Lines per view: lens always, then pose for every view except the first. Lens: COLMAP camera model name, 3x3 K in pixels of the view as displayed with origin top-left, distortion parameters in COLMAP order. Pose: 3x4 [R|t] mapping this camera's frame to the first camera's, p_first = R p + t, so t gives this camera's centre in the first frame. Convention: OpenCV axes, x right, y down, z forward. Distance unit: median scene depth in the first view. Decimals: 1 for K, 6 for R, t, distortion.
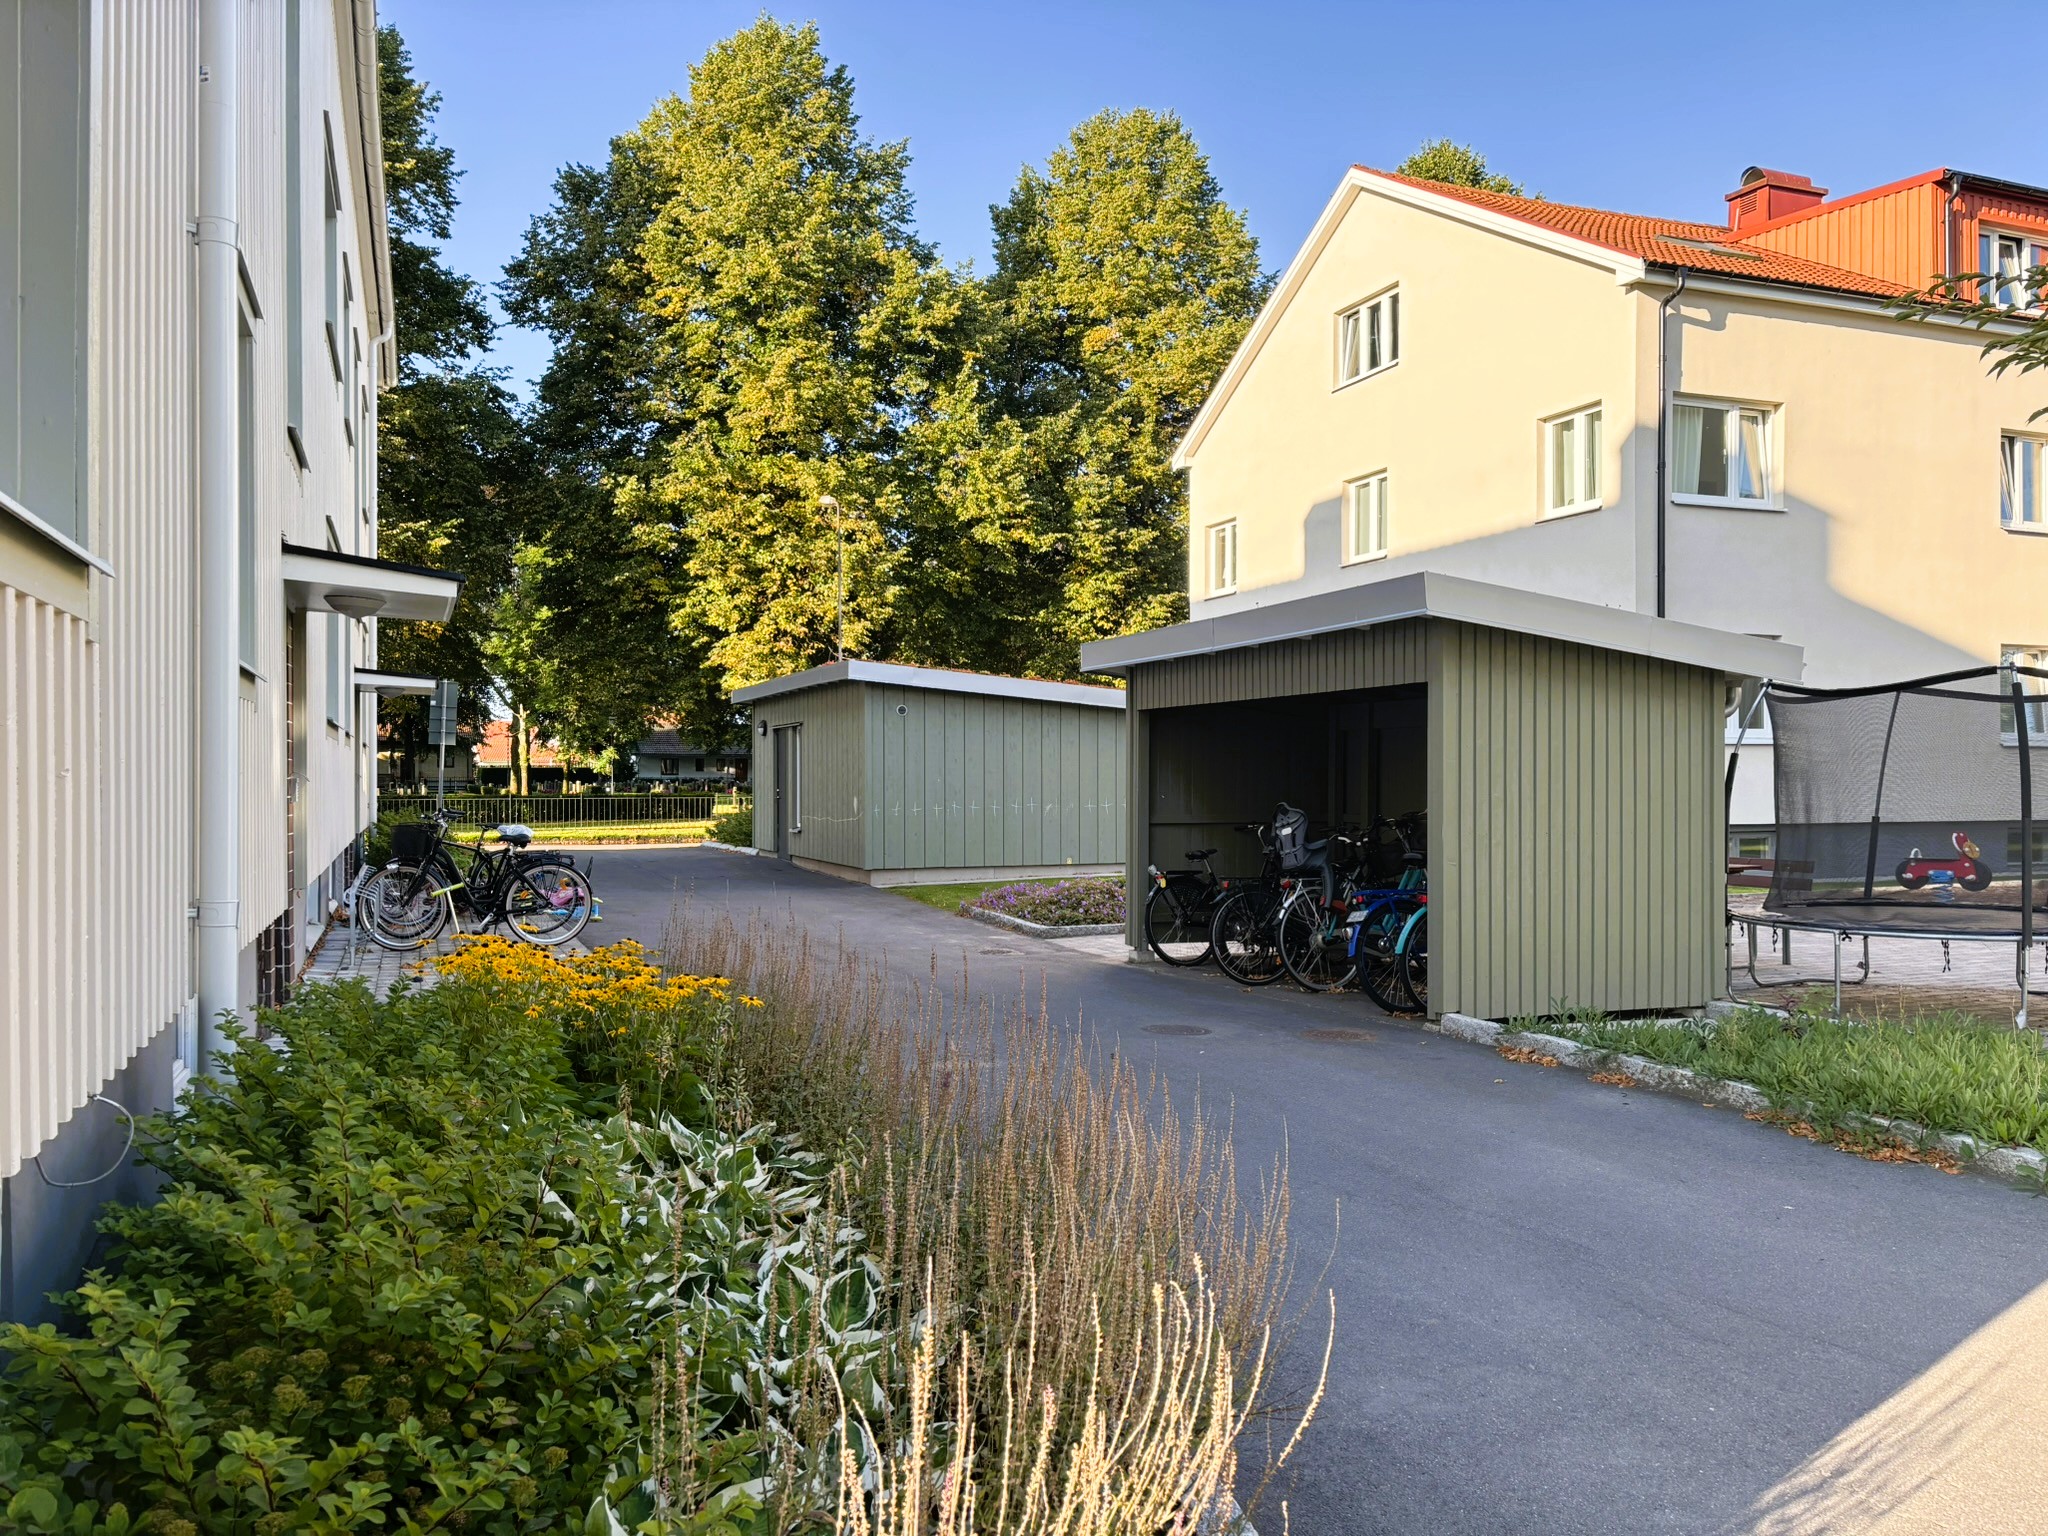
lens RADIAL K [[1535.9, 0, 1024.0], [0, 1535.9, 768.0], [0, 0, 1]] dist [0.013510, 0.003029]
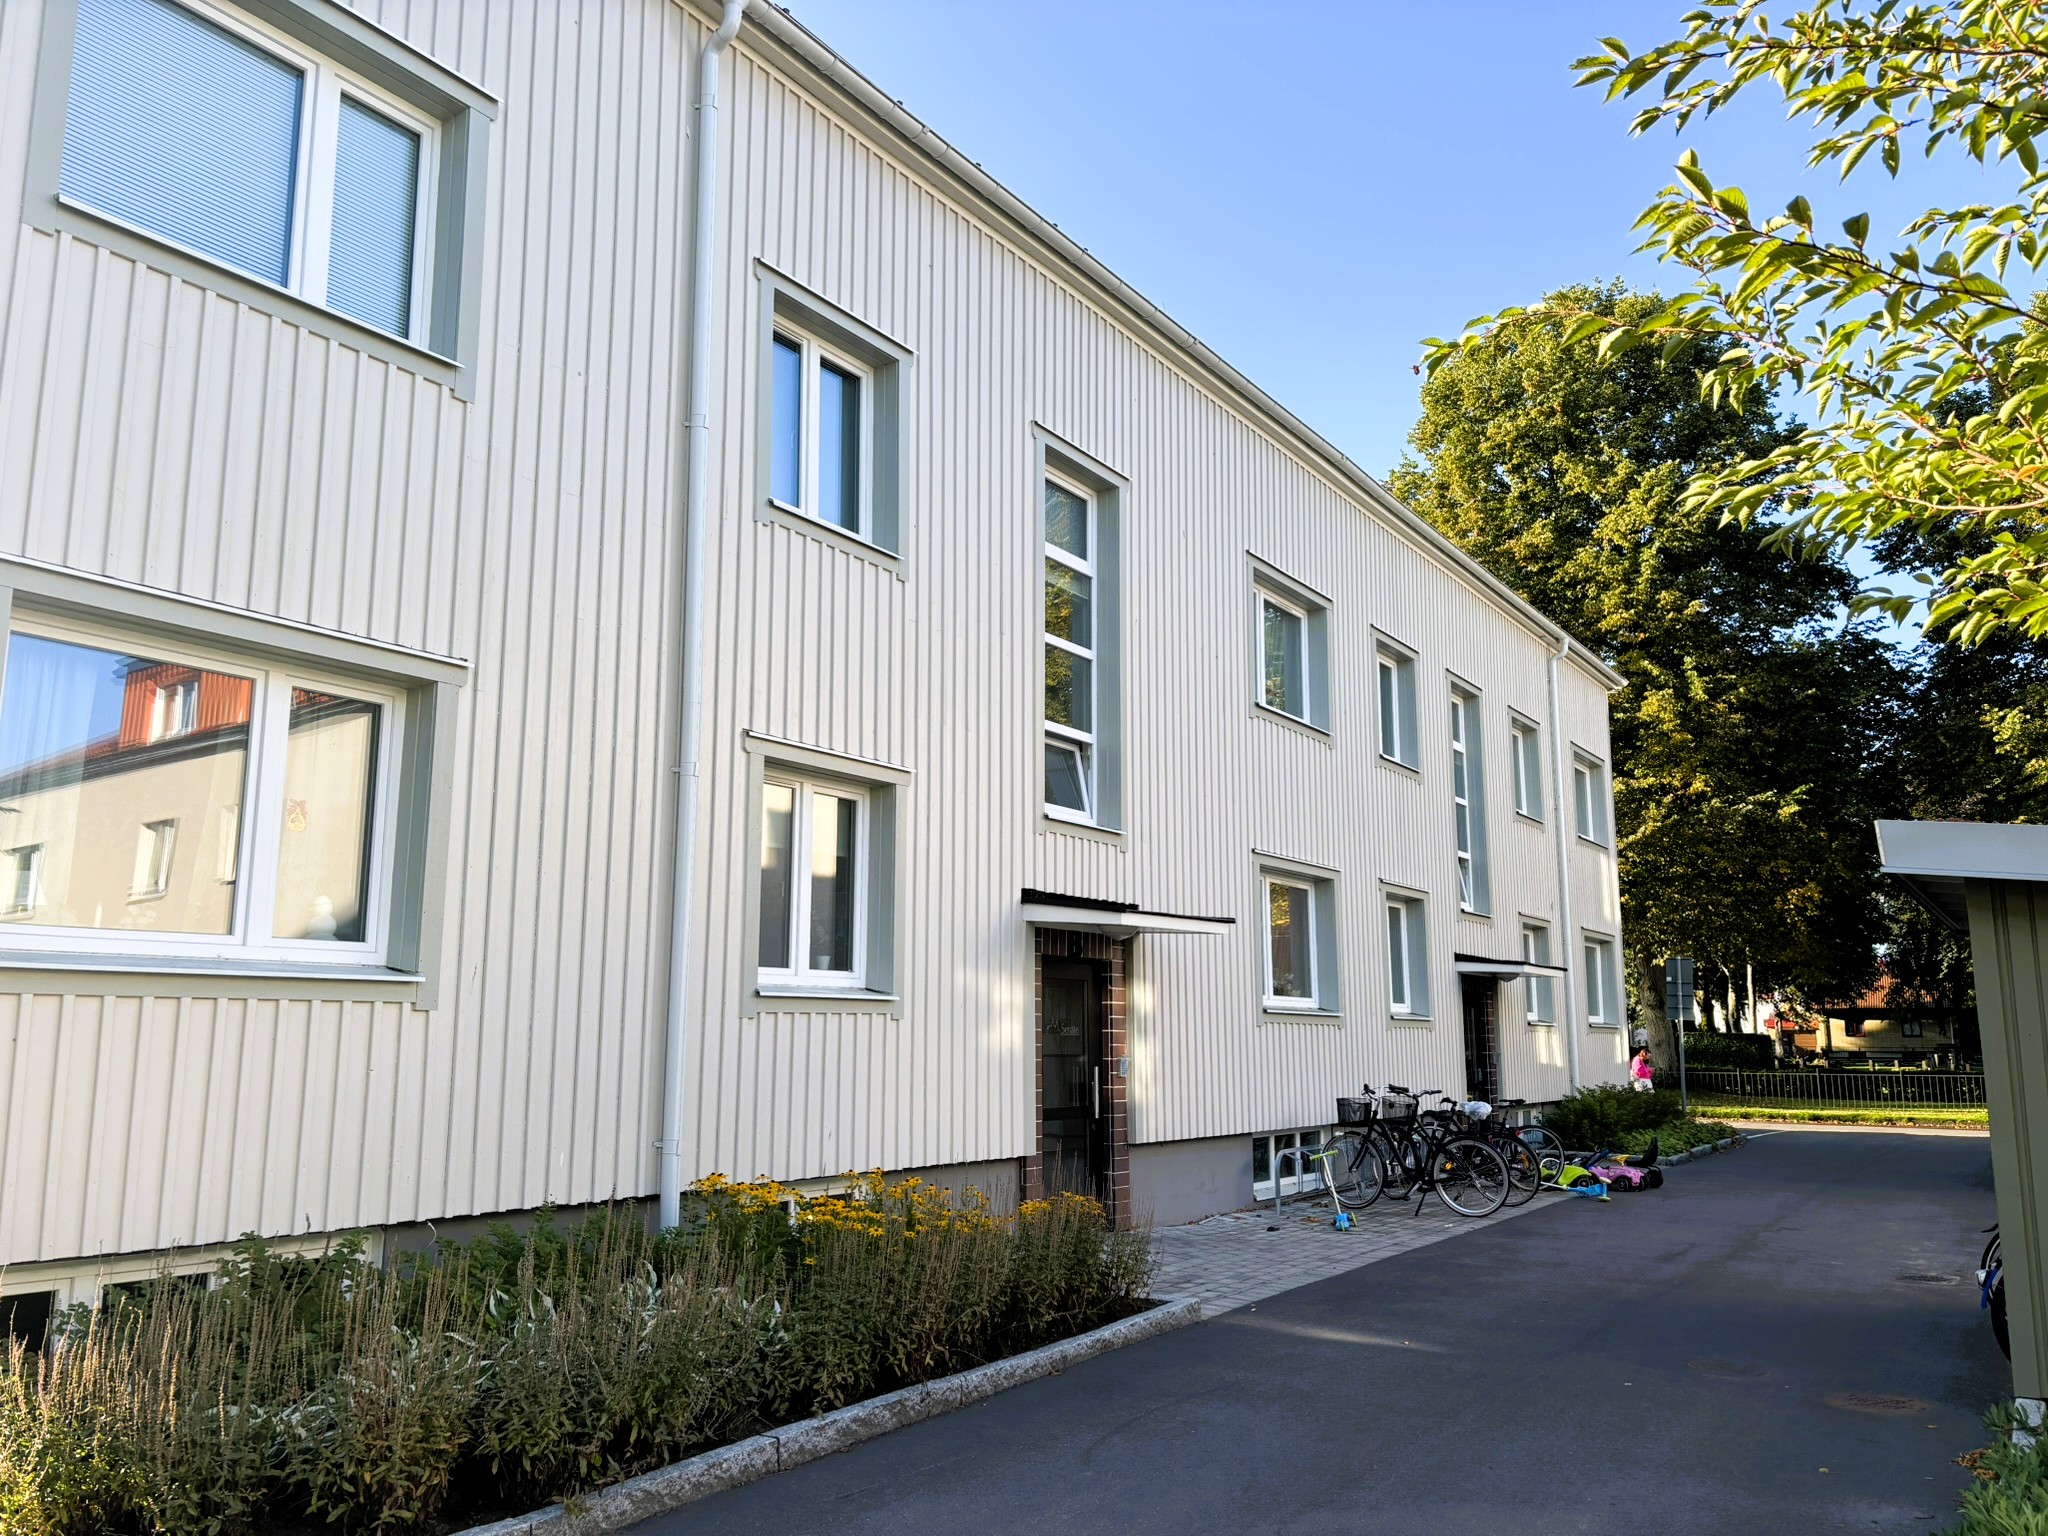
lens RADIAL K [[1520.8, 0, 1024.0], [0, 1520.8, 768.0], [0, 0, 1]] dist [0.069534, 0.000747]
pose [[0.556822, -0.141722, -0.818453, 0.152032], [-0.000894, 0.985234, -0.171210, -0.000742], [0.830632, 0.096065, 0.548473, 0.032029]]
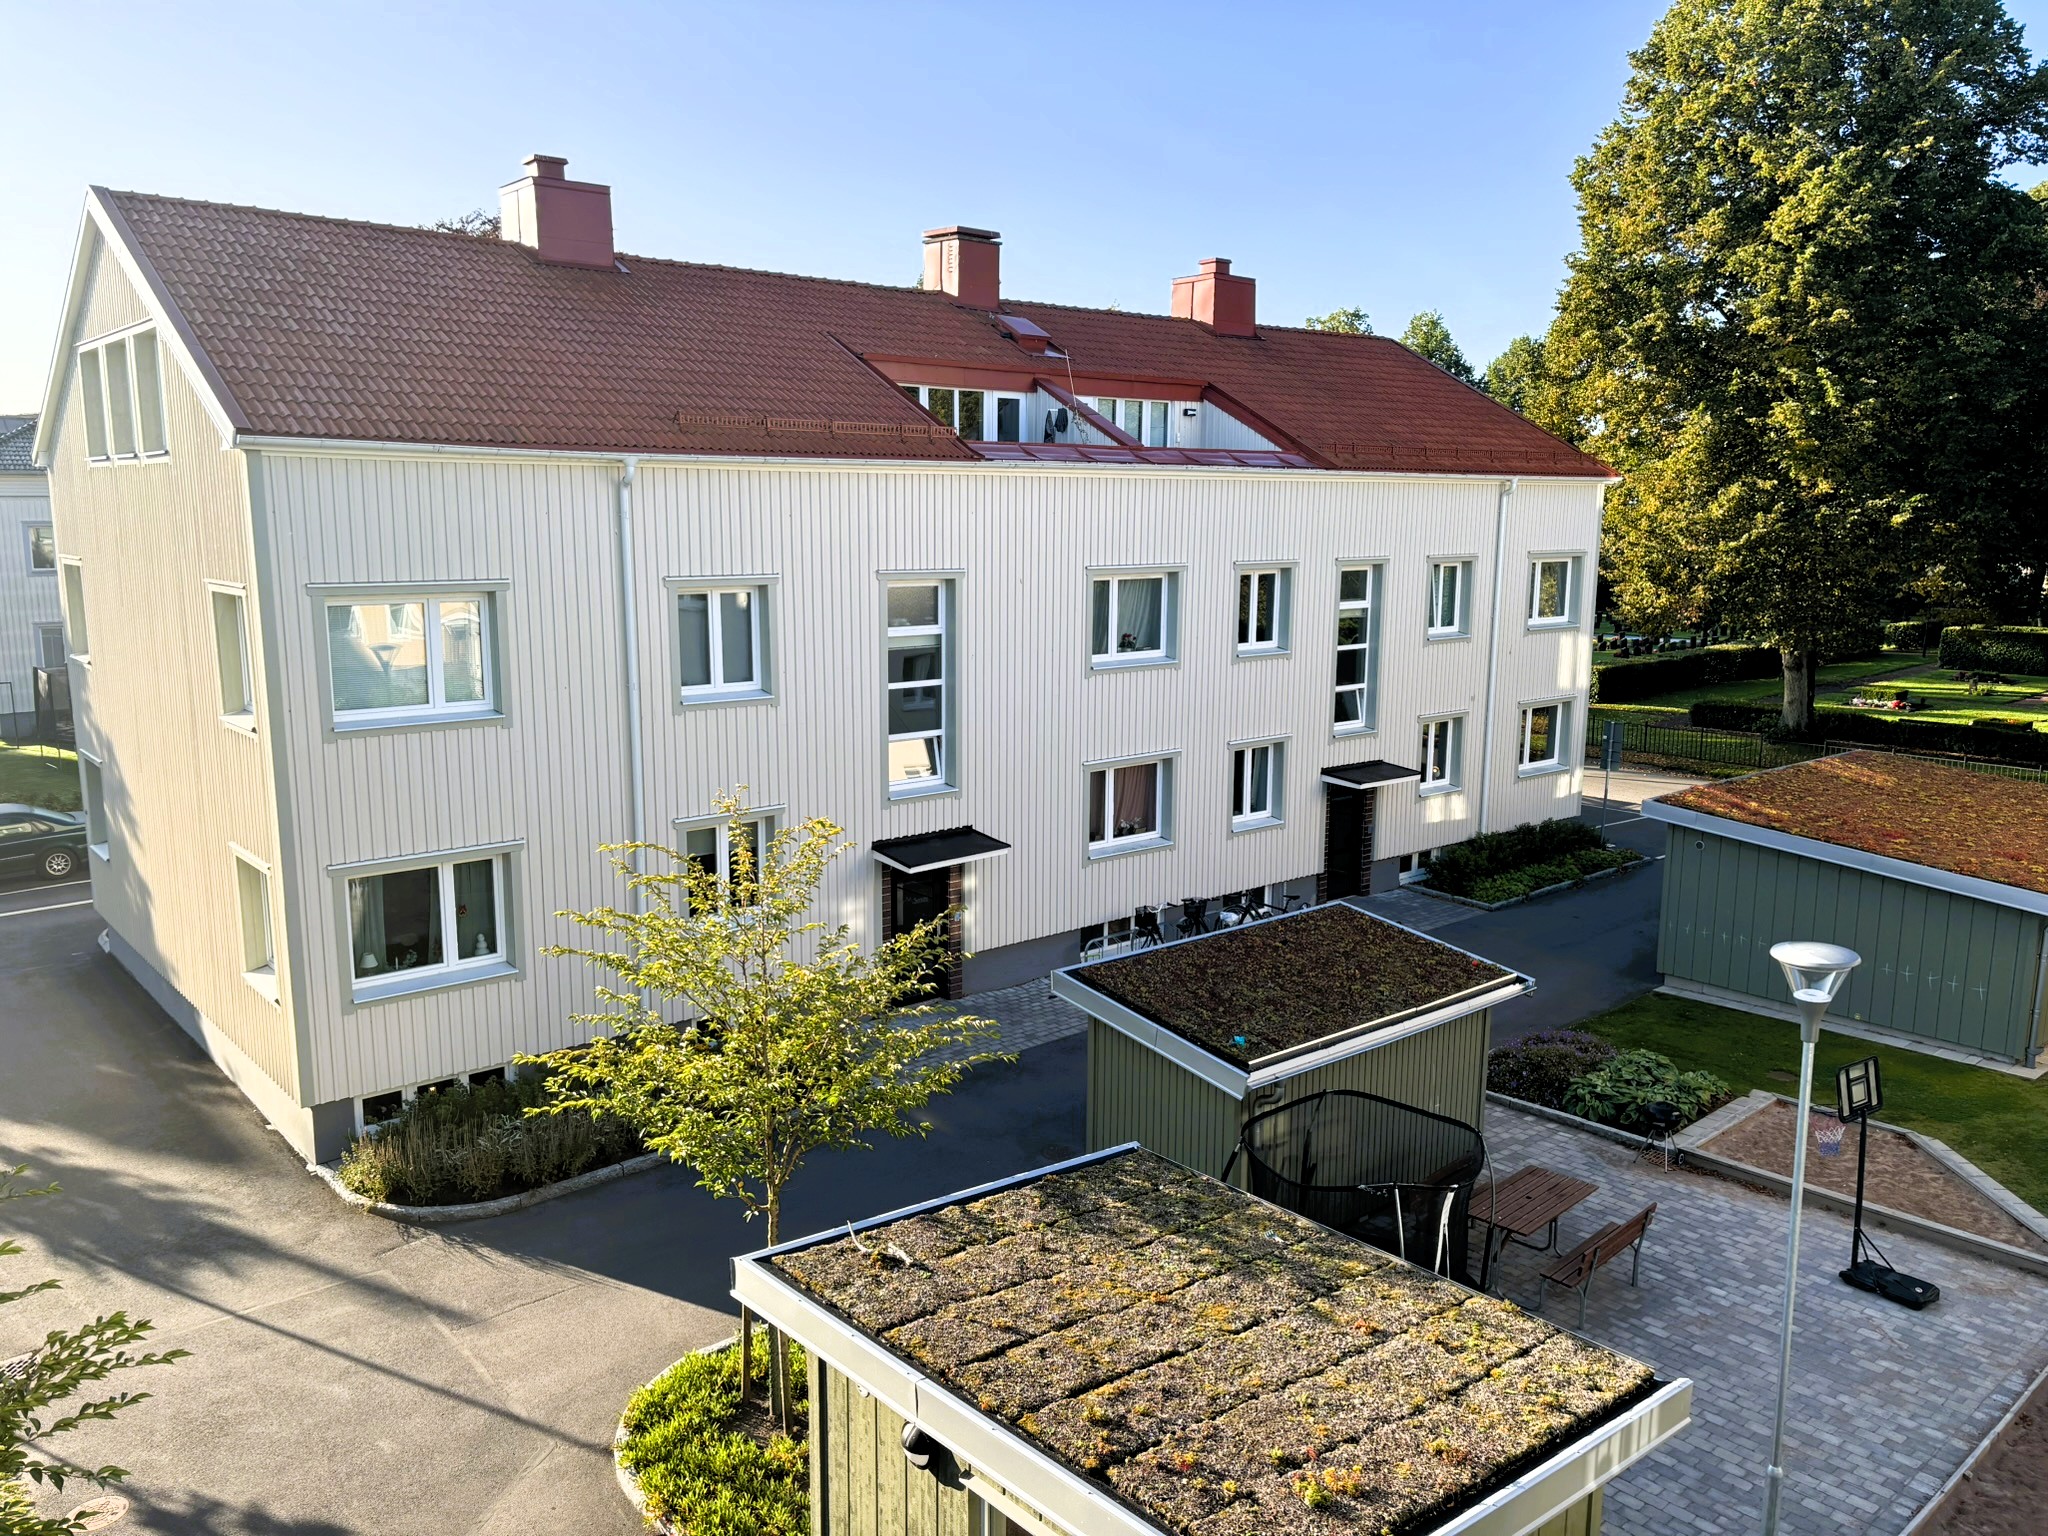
lens RADIAL K [[1520.8, 0, 1024.0], [0, 1520.8, 768.0], [0, 0, 1]] dist [0.069534, 0.000747]
pose [[0.308987, 0.159575, -0.937583, 0.438257], [0.000658, 0.985787, 0.167996, -0.149744], [0.951066, -0.052526, 0.304490, 0.083447]]
